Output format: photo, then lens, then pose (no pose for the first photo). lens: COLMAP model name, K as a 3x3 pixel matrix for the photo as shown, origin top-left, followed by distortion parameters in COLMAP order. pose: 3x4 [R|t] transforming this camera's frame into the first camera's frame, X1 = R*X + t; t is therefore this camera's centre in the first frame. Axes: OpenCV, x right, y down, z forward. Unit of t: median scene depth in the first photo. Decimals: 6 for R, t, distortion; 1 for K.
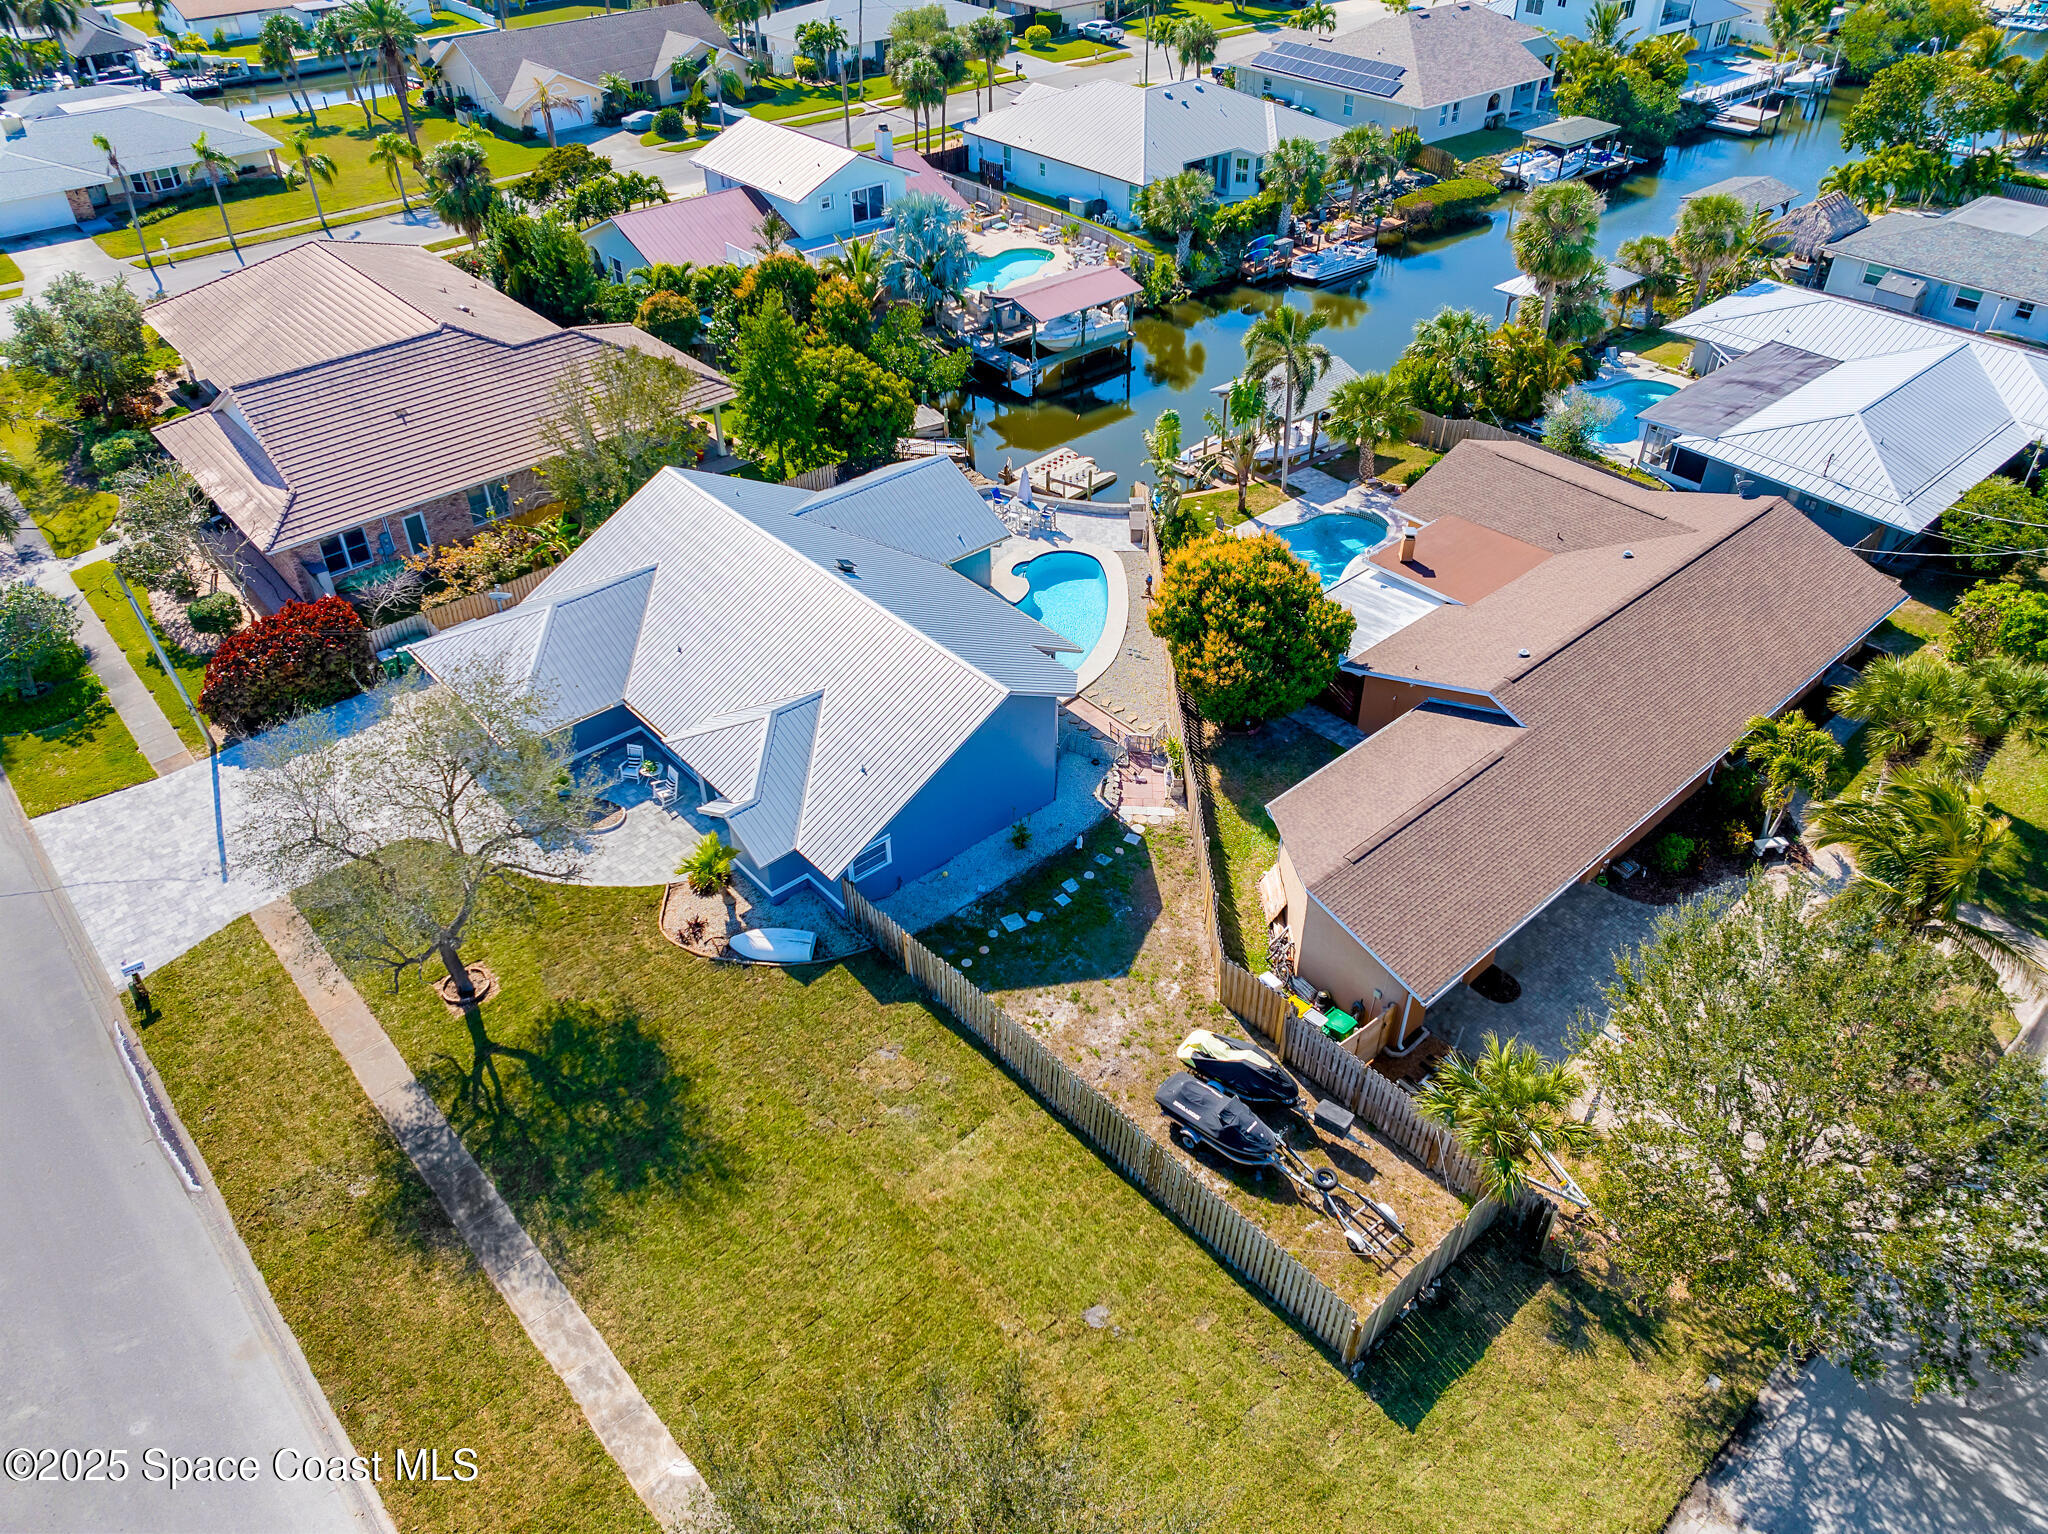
lens RADIAL K [[1416.1, 0, 1024.0], [0, 1416.1, 767.0], [0, 0, 1]] dist [-0.035917, 0.003173]
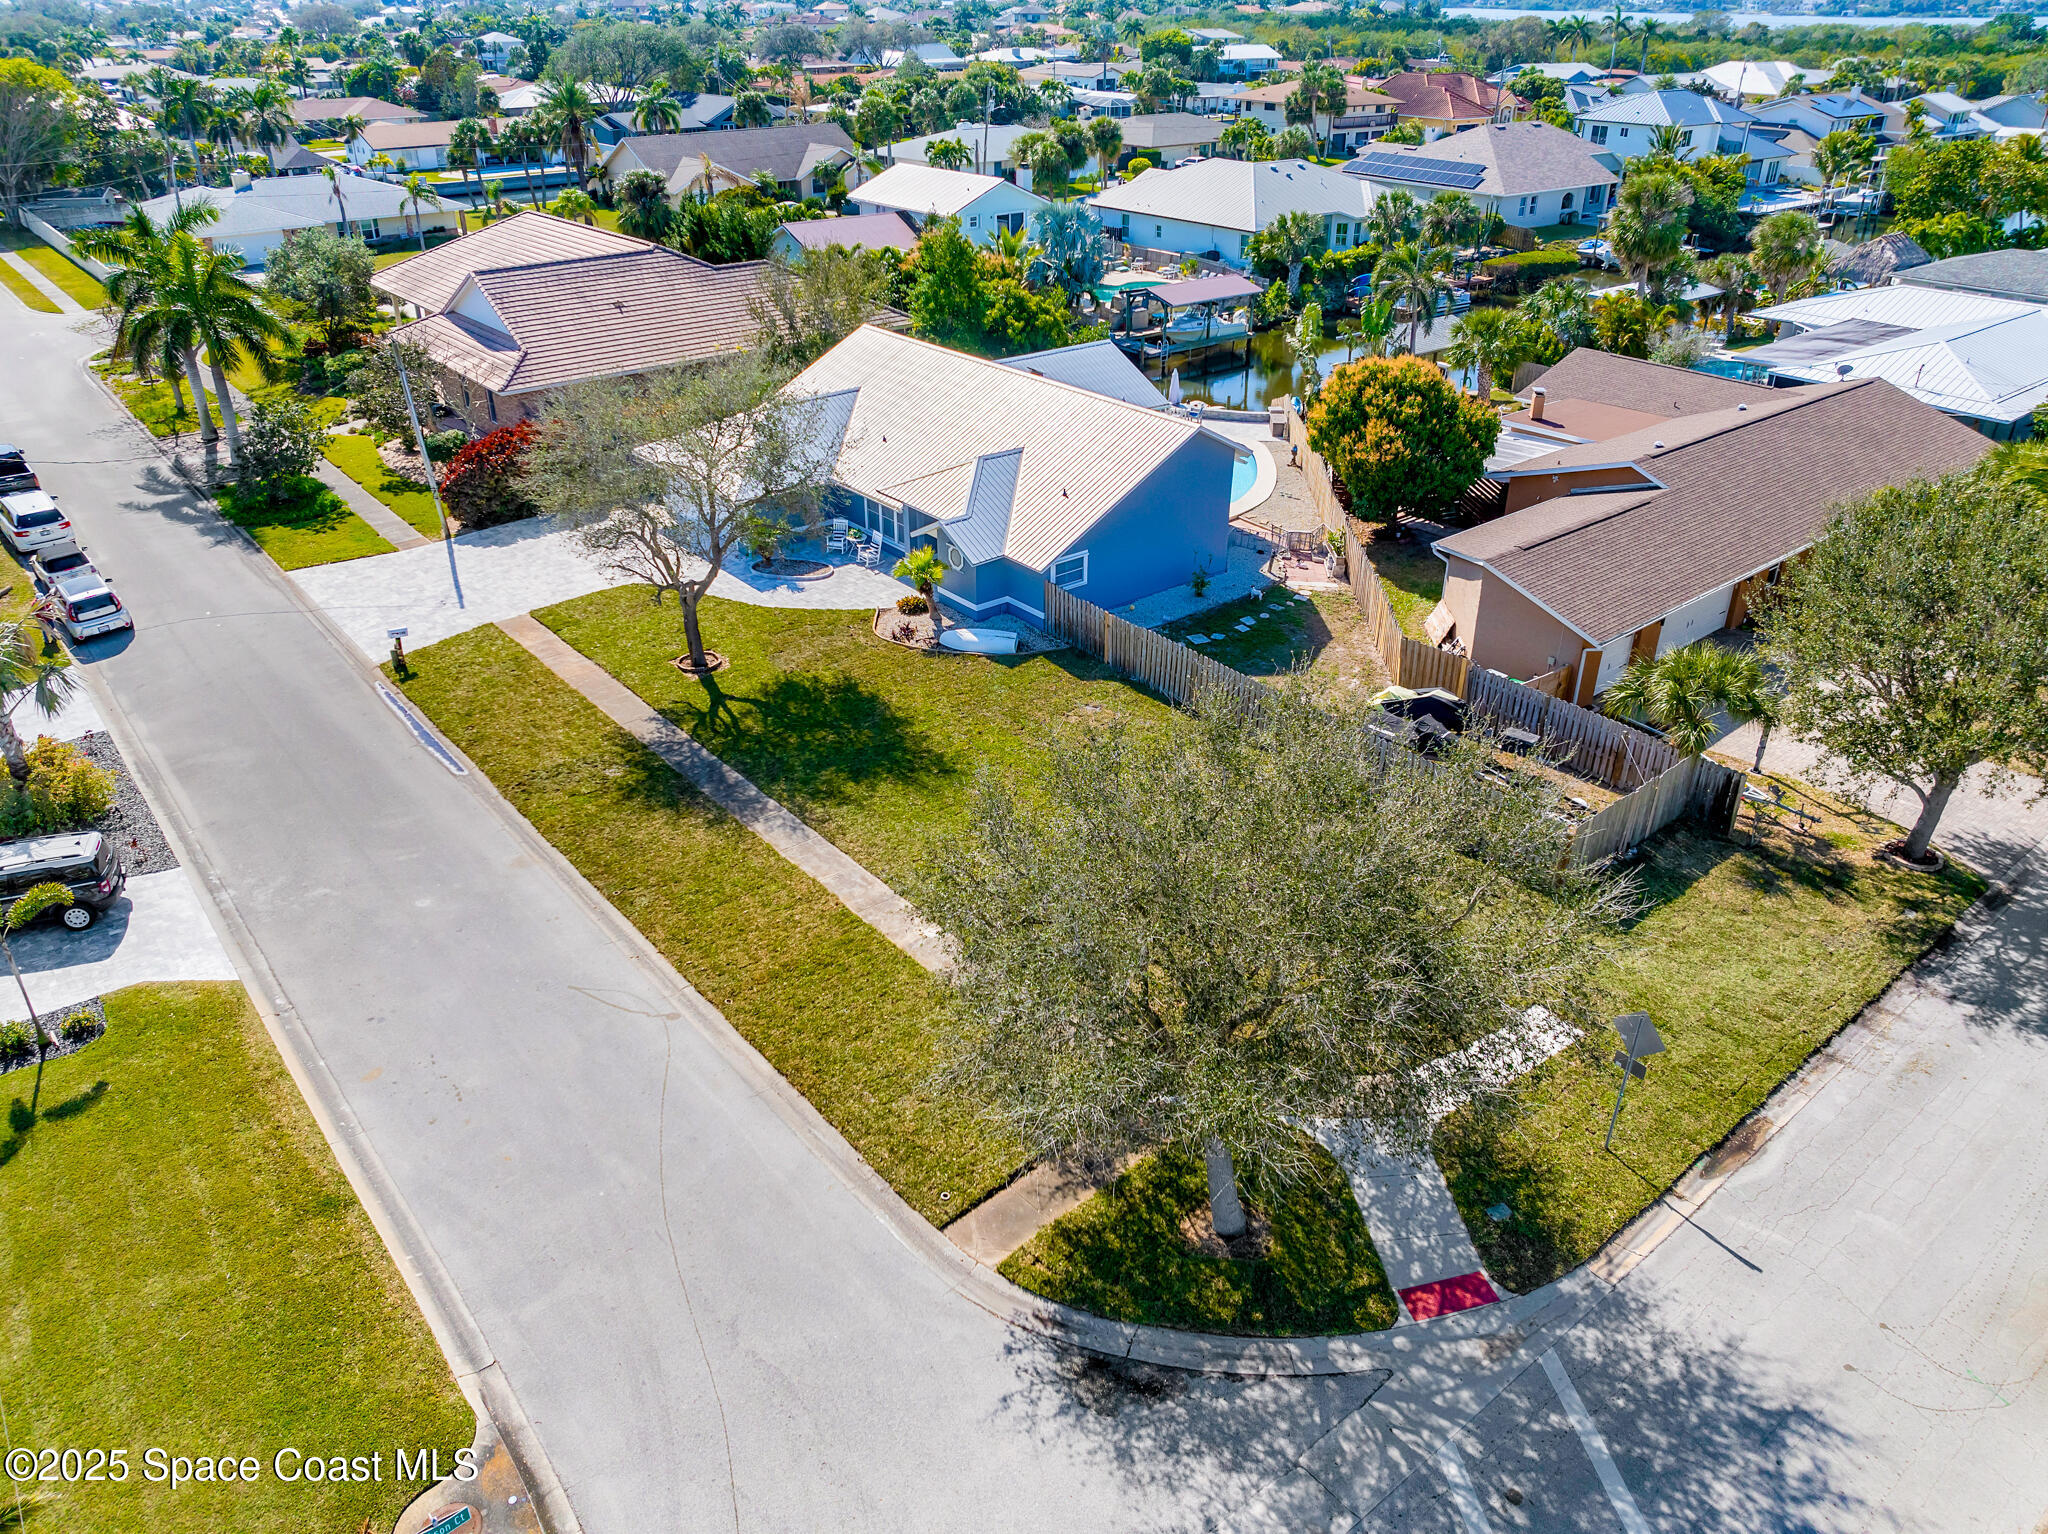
lens RADIAL K [[1417.3, 0, 1030.8], [0, 1417.3, 760.4], [0, 0, 1]] dist [-0.040995, 0.009033]
pose [[0.999185, 0.024863, -0.031798, -0.091021], [-0.029508, 0.987454, -0.155123, 0.343179], [0.027543, 0.155935, 0.987383, -0.049780]]
